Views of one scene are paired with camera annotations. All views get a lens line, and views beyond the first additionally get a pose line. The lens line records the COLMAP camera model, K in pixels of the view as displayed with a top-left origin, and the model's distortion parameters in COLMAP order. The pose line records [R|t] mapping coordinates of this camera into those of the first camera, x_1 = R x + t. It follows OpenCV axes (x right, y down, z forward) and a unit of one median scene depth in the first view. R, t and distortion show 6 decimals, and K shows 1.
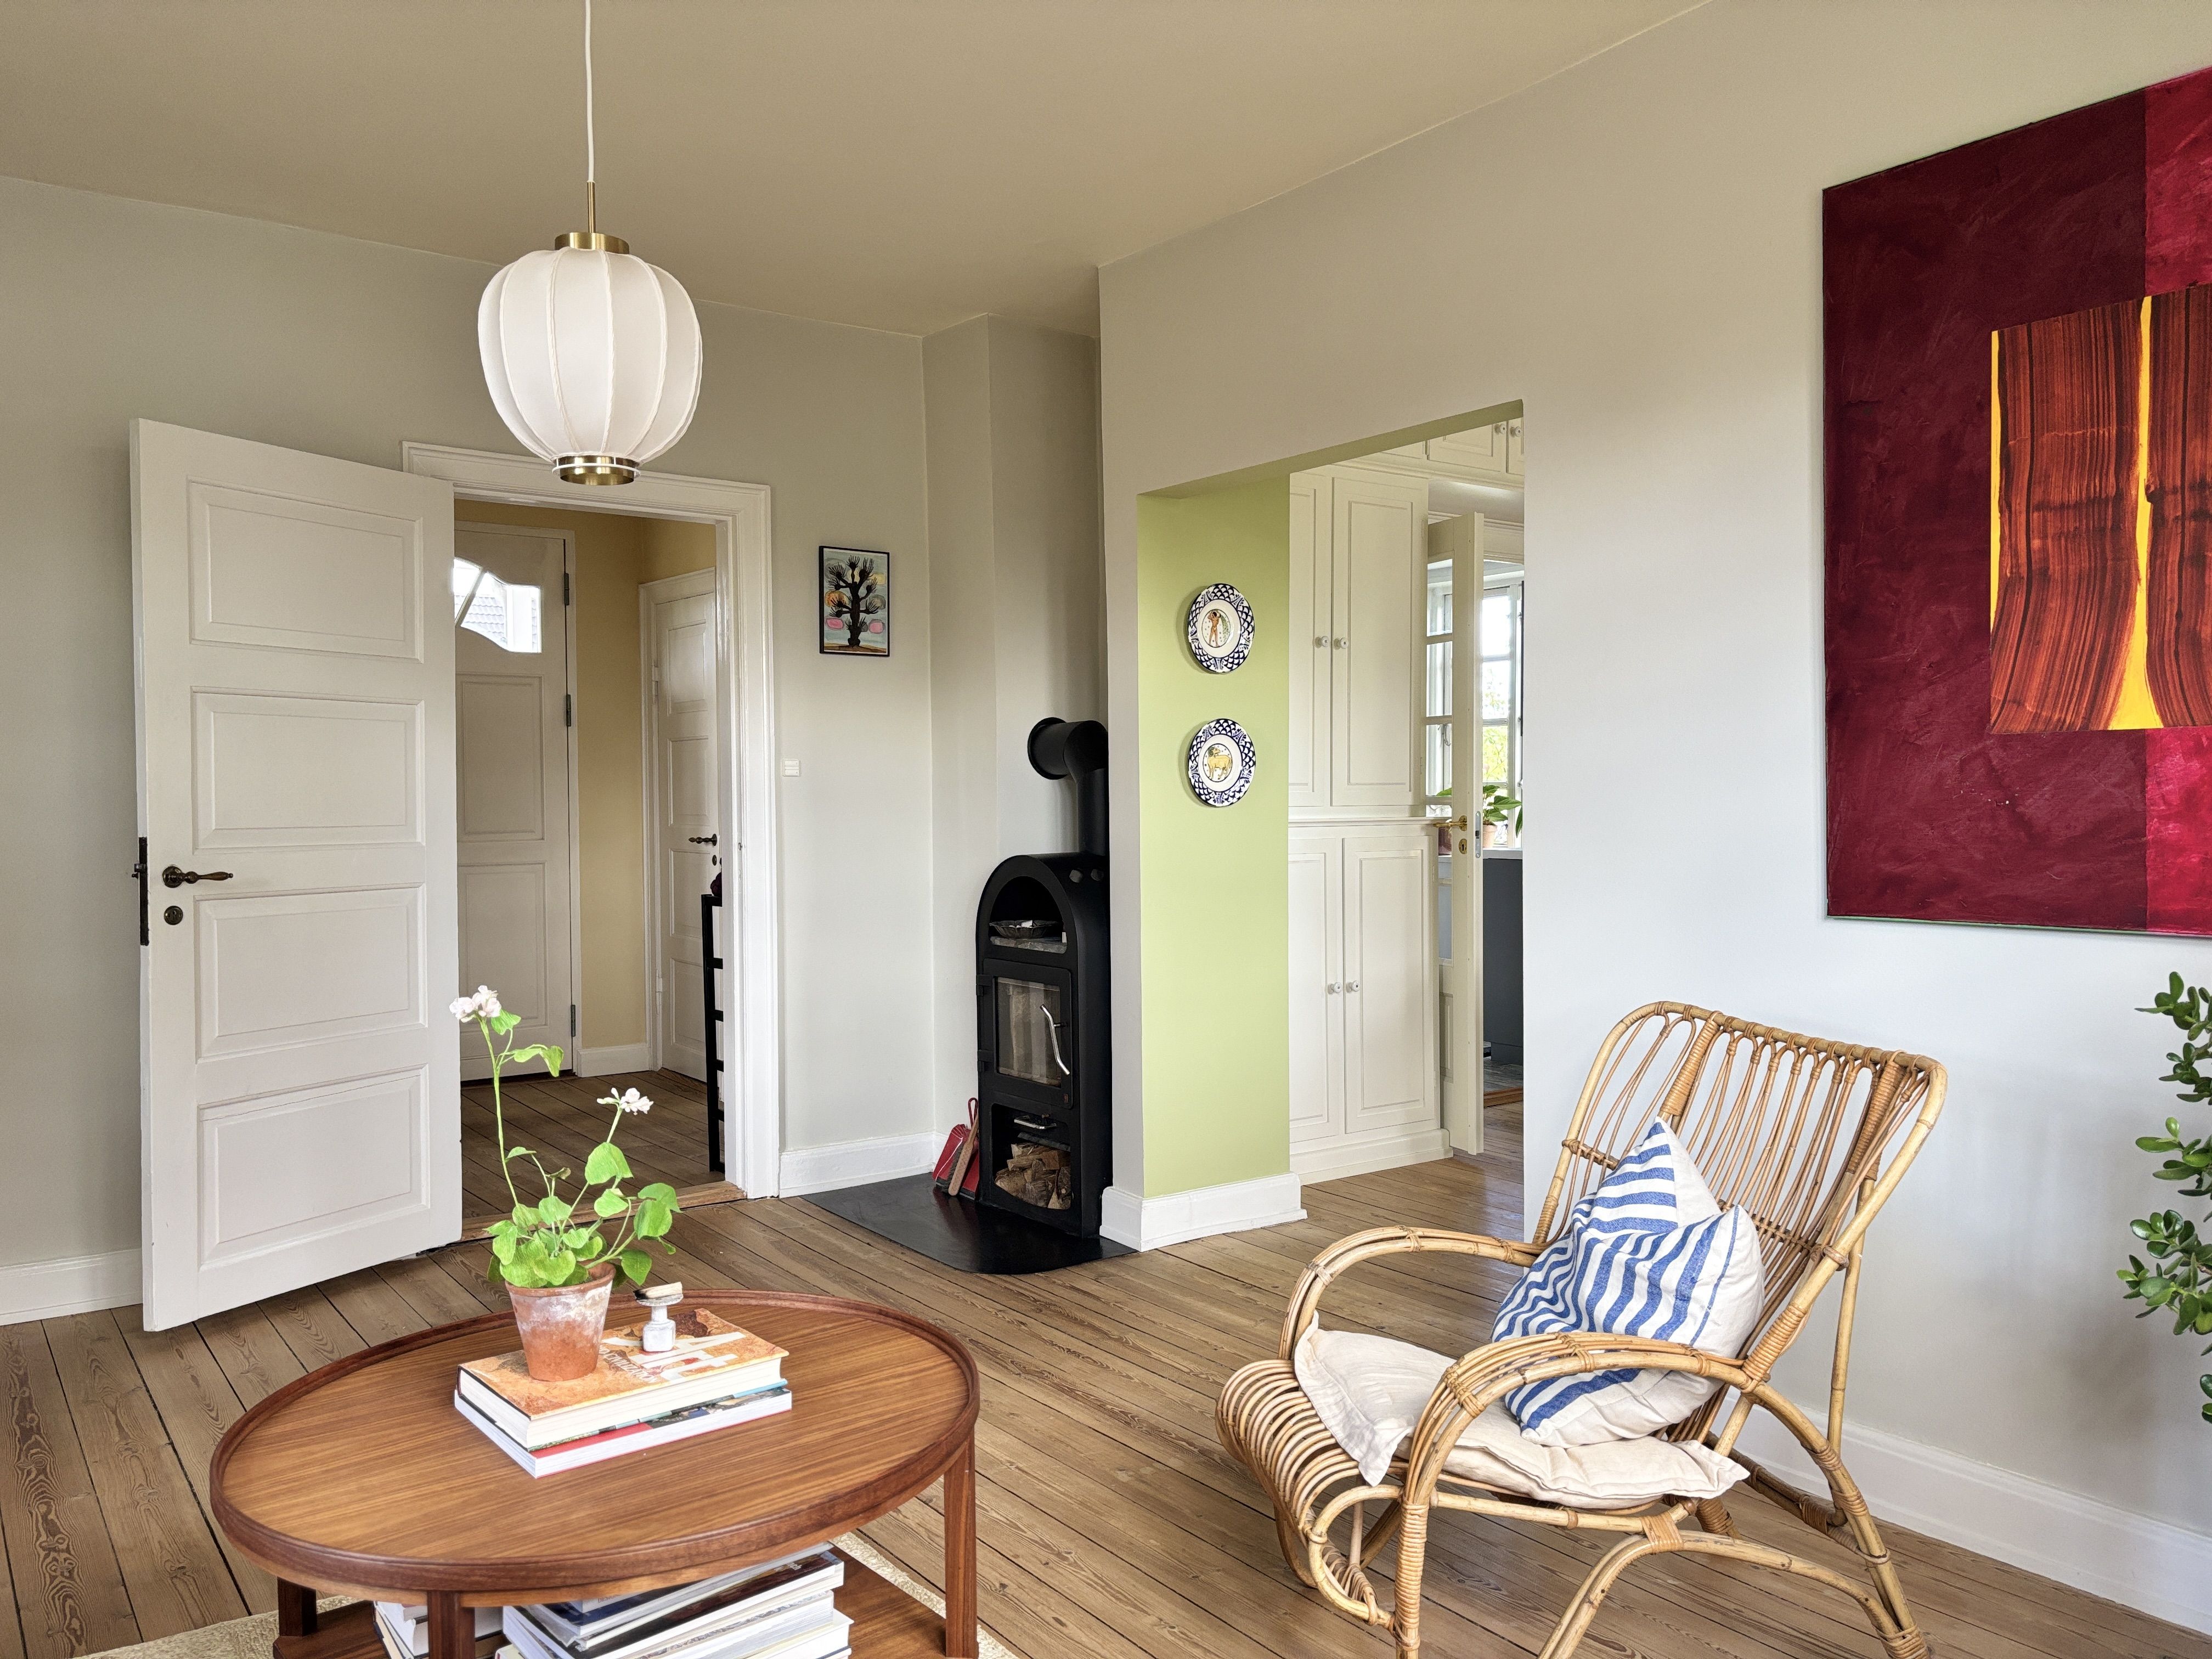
lens RADIAL K [[1682.2, 0, 1114.9], [0, 1682.2, 830.2], [0, 0, 1]] dist [0.011826, -0.015013]
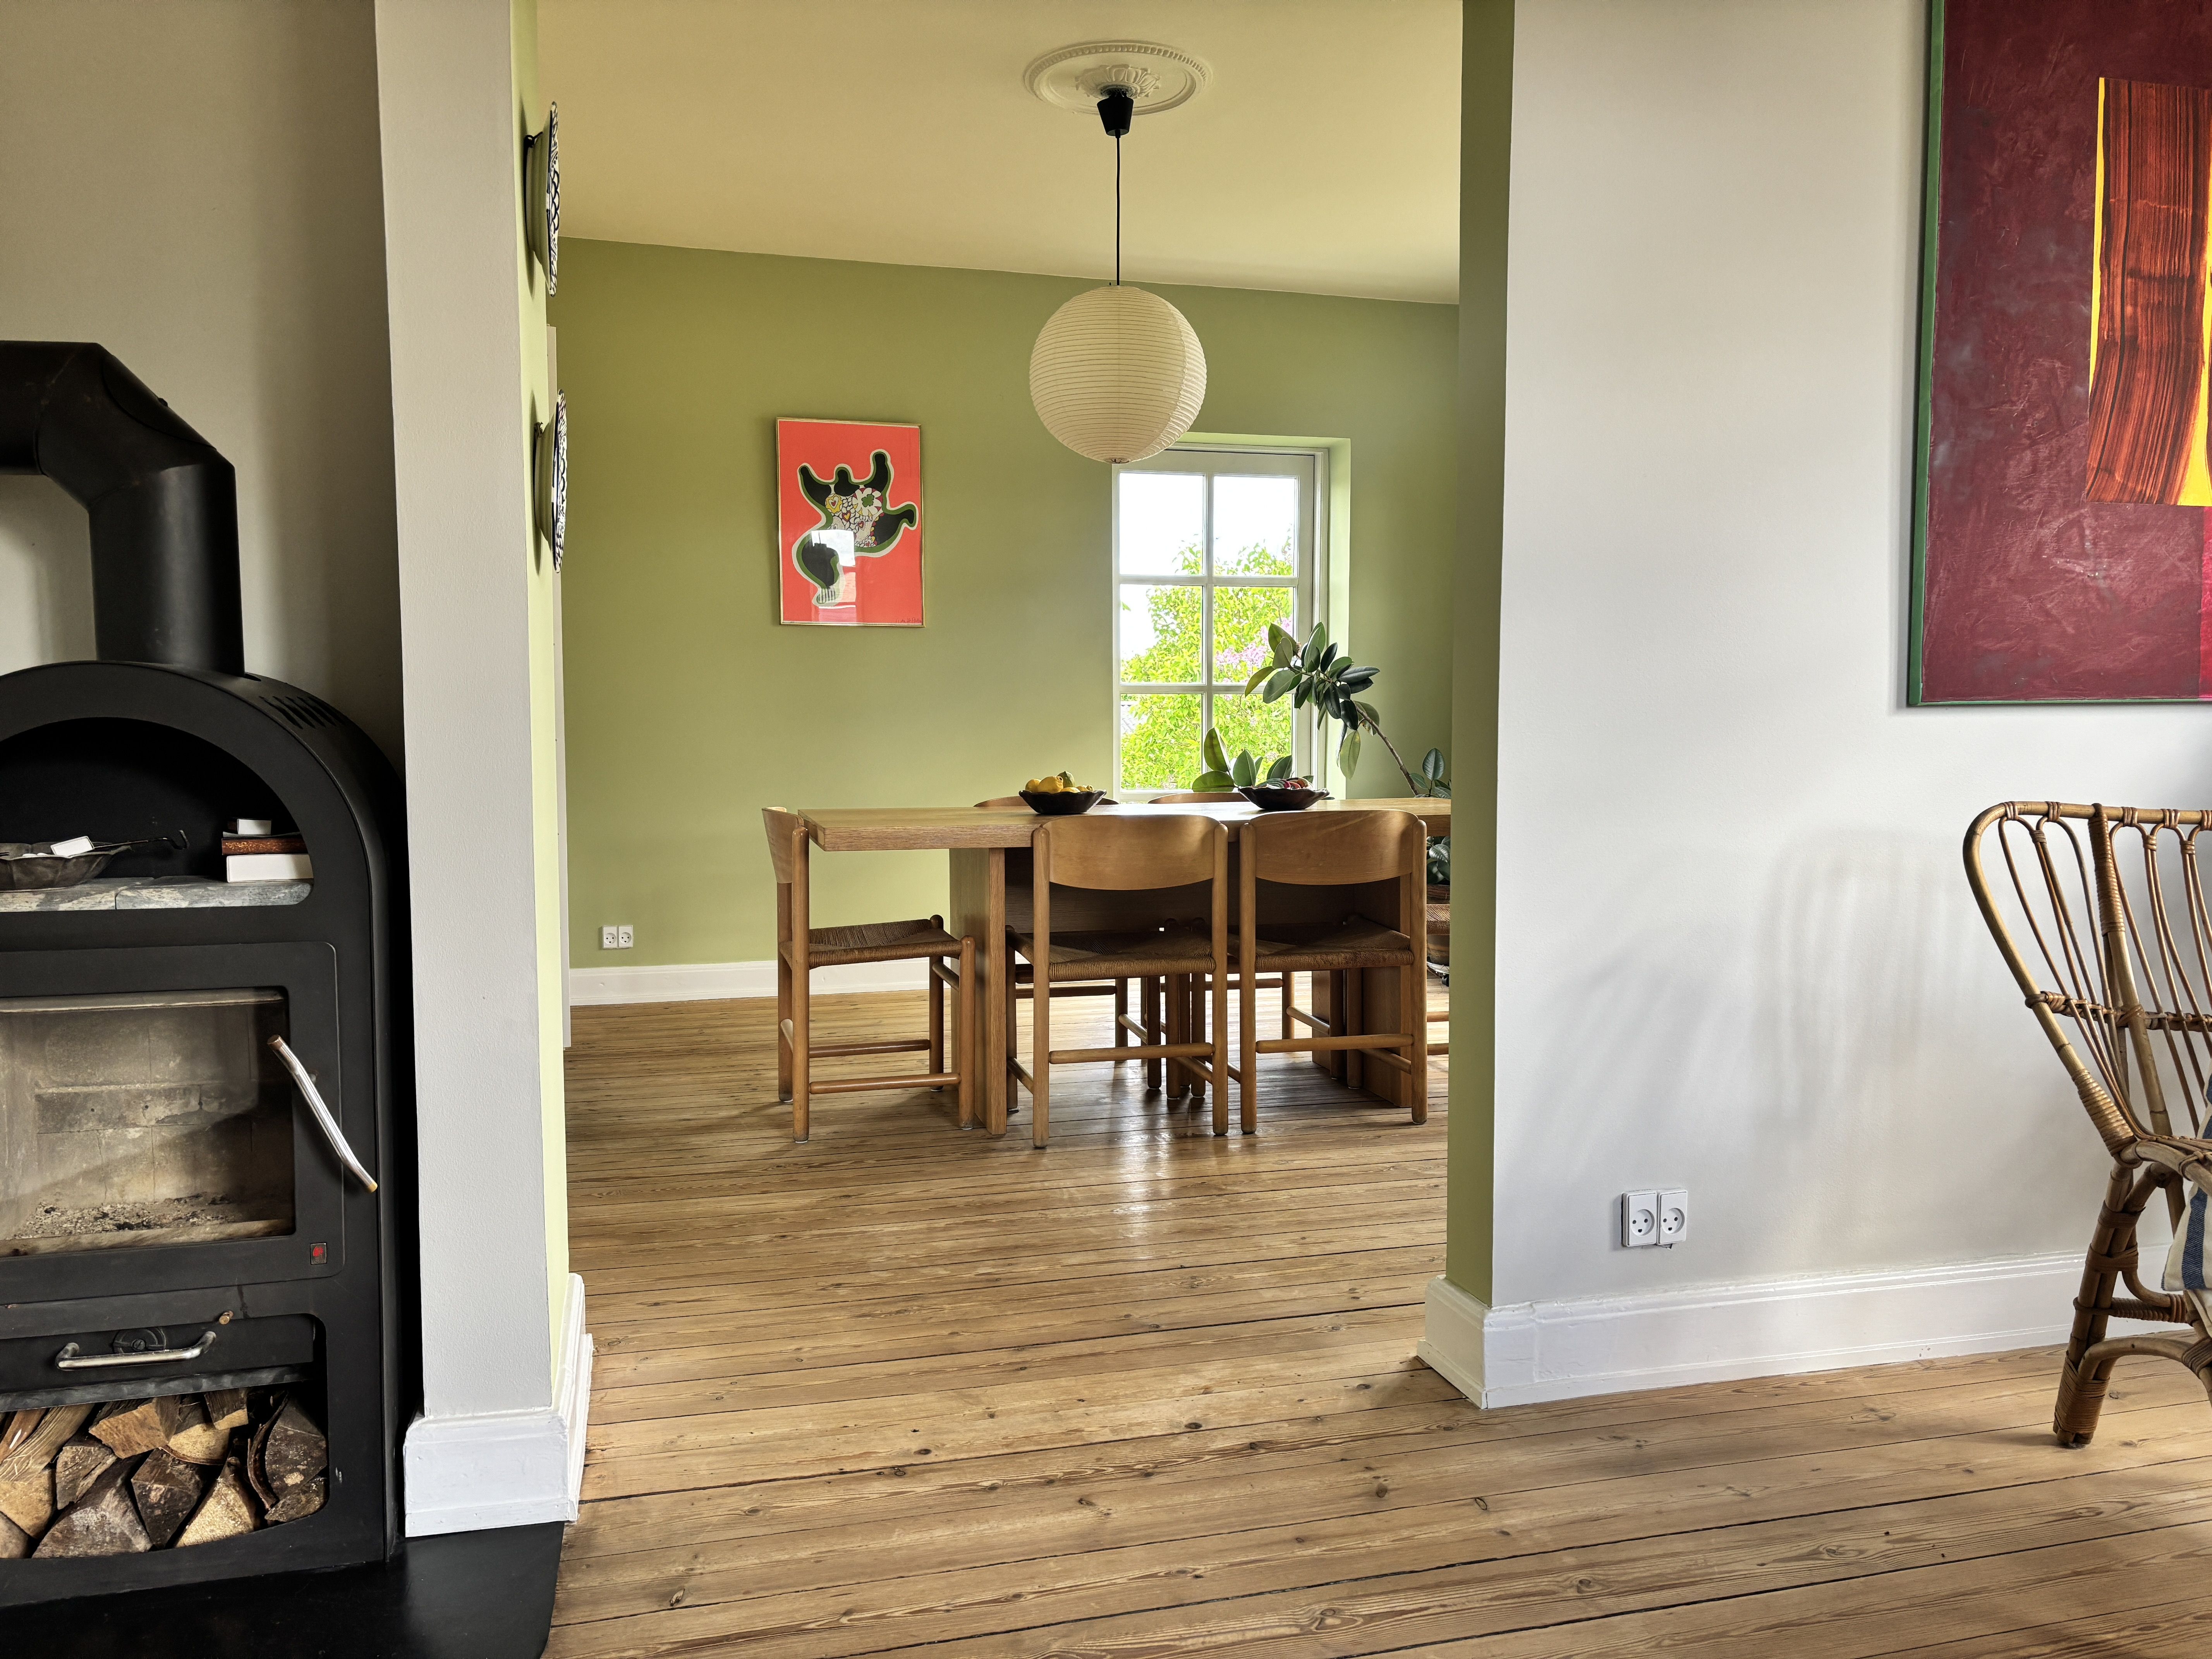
lens RADIAL K [[1682.2, 0, 1105.8], [0, 1682.2, 830.2], [0, 0, 1]] dist [0.011826, -0.015013]
pose [[0.366947, -0.053617, 0.928695, -0.581573], [0.023233, 0.998554, 0.048471, 0.069294], [-0.929952, 0.003790, 0.367663, 1.145600]]
